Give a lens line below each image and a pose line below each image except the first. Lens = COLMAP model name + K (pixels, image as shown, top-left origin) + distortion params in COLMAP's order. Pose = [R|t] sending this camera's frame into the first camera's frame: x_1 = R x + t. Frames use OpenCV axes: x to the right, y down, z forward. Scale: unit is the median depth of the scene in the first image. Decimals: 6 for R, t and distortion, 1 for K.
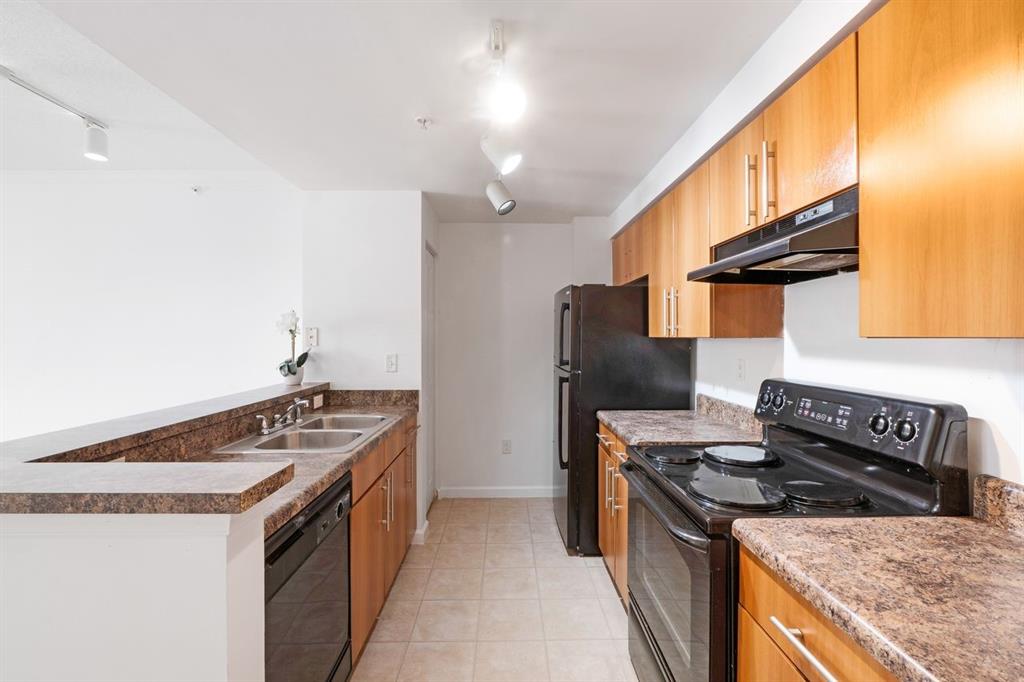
lens RADIAL K [[432.0, 0, 505.9], [0, 432.0, 341.8], [0, 0, 1]] dist [-0.008677, 0.000880]
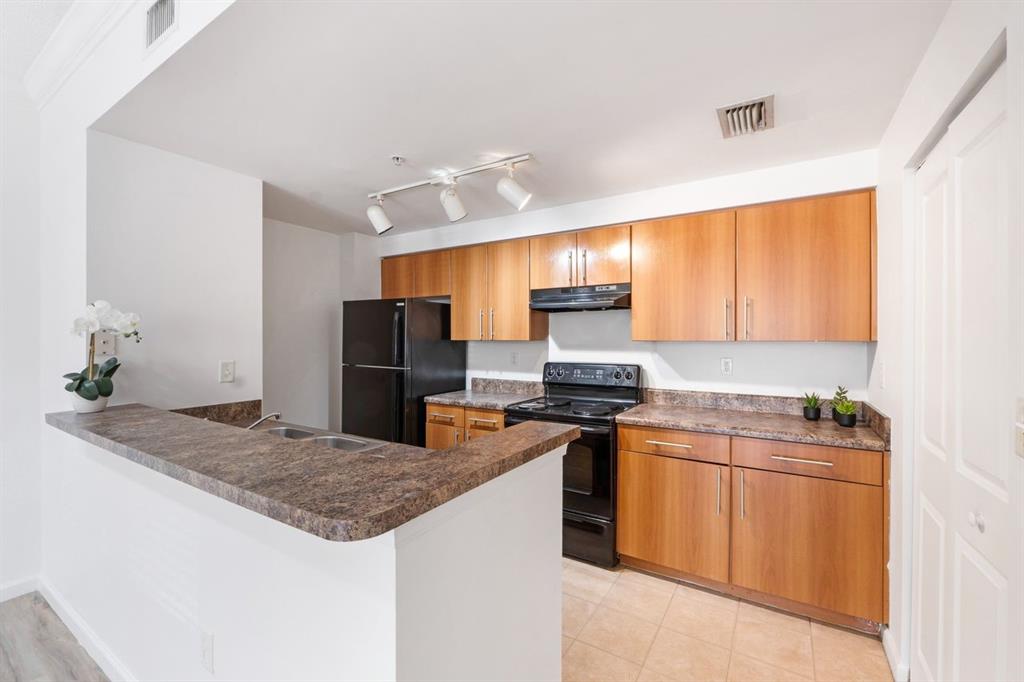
lens RADIAL K [[432.0, 0, 513.8], [0, 432.0, 339.6], [0, 0, 1]] dist [-0.008677, 0.000880]
pose [[0.535046, -0.001808, 0.844821, -1.091259], [0.010177, 0.999939, -0.004305, -0.007061], [-0.844761, 0.010901, 0.535032, 0.111291]]
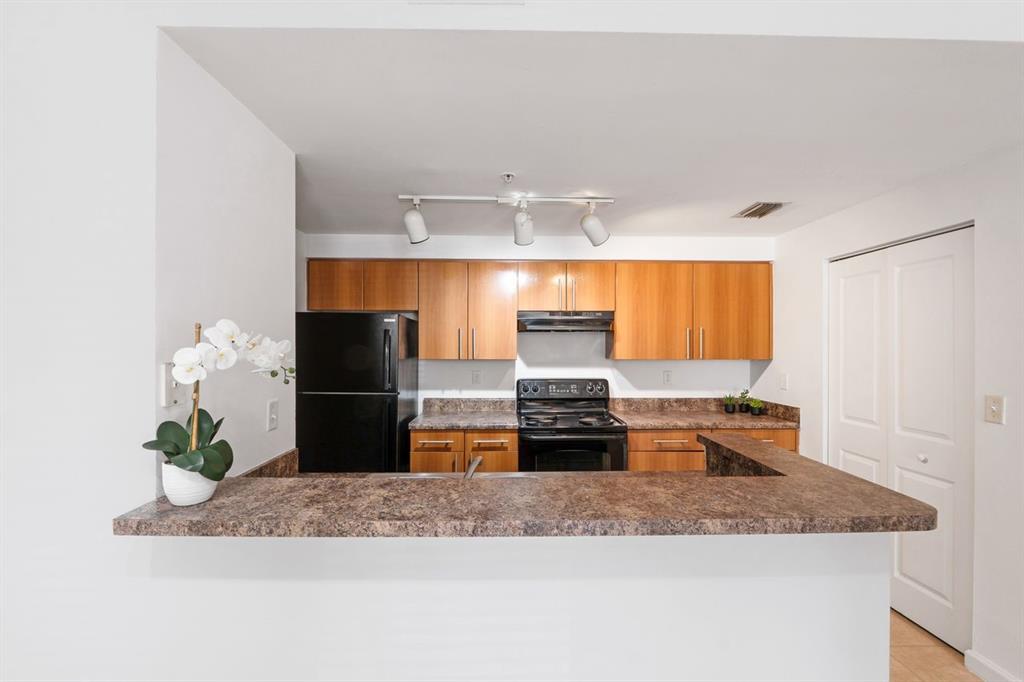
lens RADIAL K [[432.0, 0, 505.8], [0, 432.0, 343.7], [0, 0, 1]] dist [-0.008677, 0.000880]
pose [[-0.015520, 0.004369, 0.999870, -1.417046], [0.010937, 0.999931, -0.004200, -0.073183], [-0.999820, 0.010870, -0.015567, 1.115157]]
